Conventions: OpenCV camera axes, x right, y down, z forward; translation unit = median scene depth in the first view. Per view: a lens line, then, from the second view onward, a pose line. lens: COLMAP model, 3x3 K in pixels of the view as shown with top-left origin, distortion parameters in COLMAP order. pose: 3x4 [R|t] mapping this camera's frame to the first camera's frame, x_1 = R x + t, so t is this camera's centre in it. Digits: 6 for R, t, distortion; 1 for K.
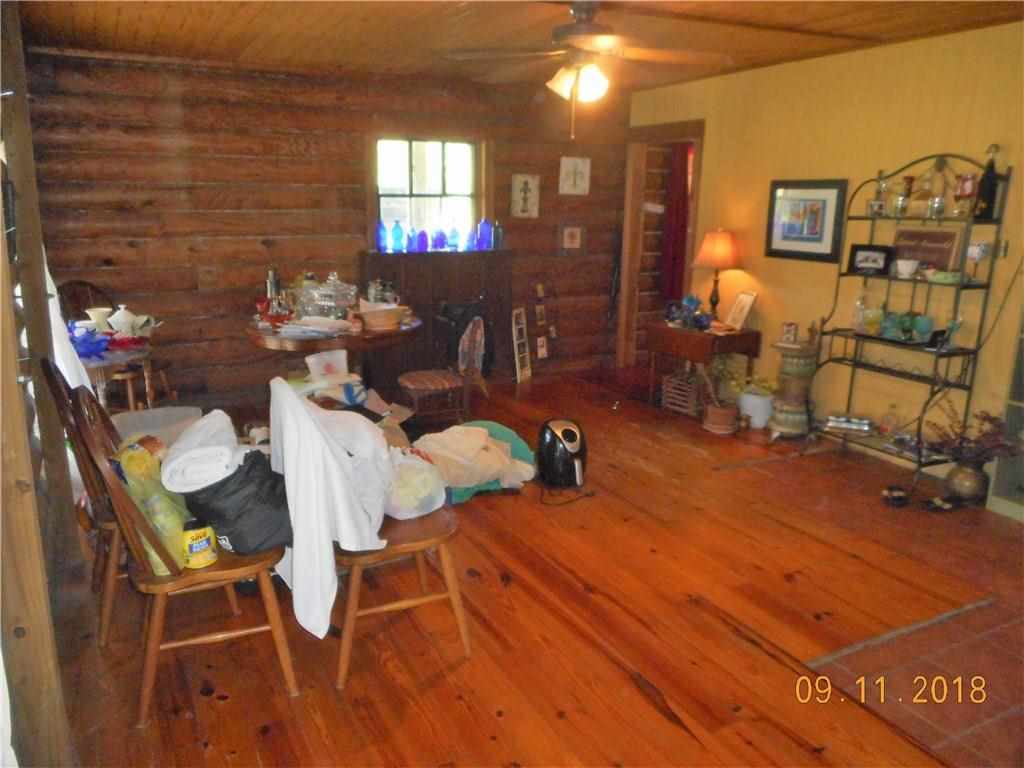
lens RADIAL K [[763.4, 0, 510.4], [0, 763.4, 382.2], [0, 0, 1]] dist [0.009458, -0.000032]
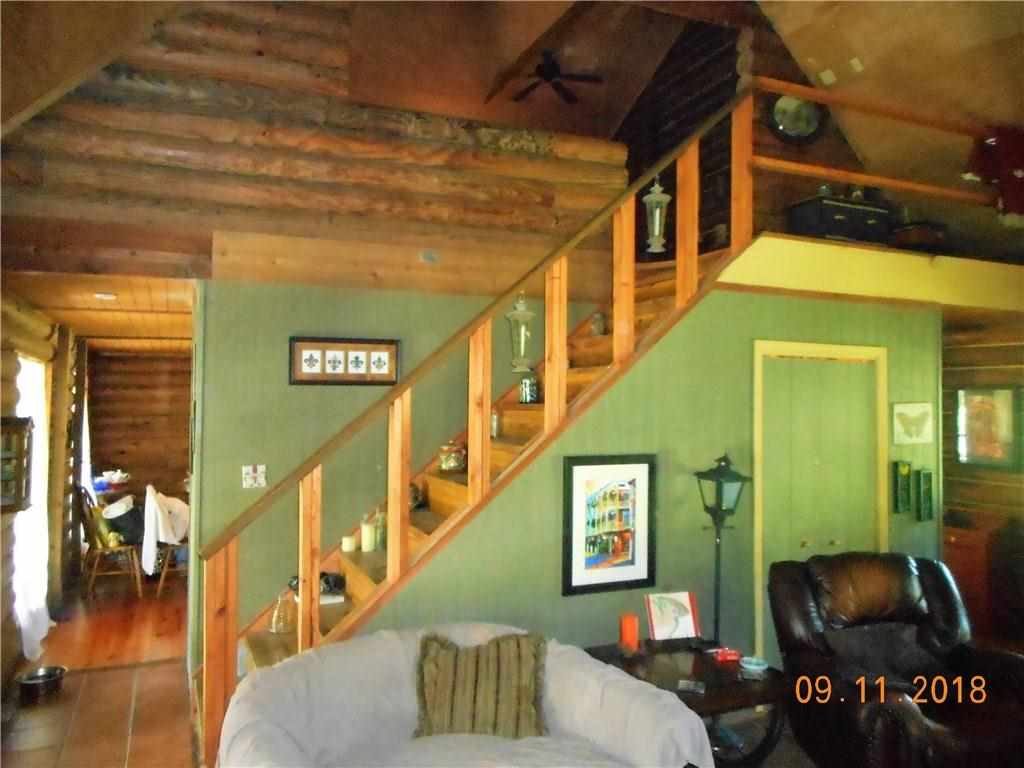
lens RADIAL K [[763.4, 0, 511.8], [0, 763.4, 386.7], [0, 0, 1]] dist [0.009458, -0.000032]
pose [[0.997287, -0.013281, -0.072400, 0.821459], [-0.005780, 0.966423, -0.256890, 0.237743], [0.073381, 0.256612, 0.963725, -1.153237]]
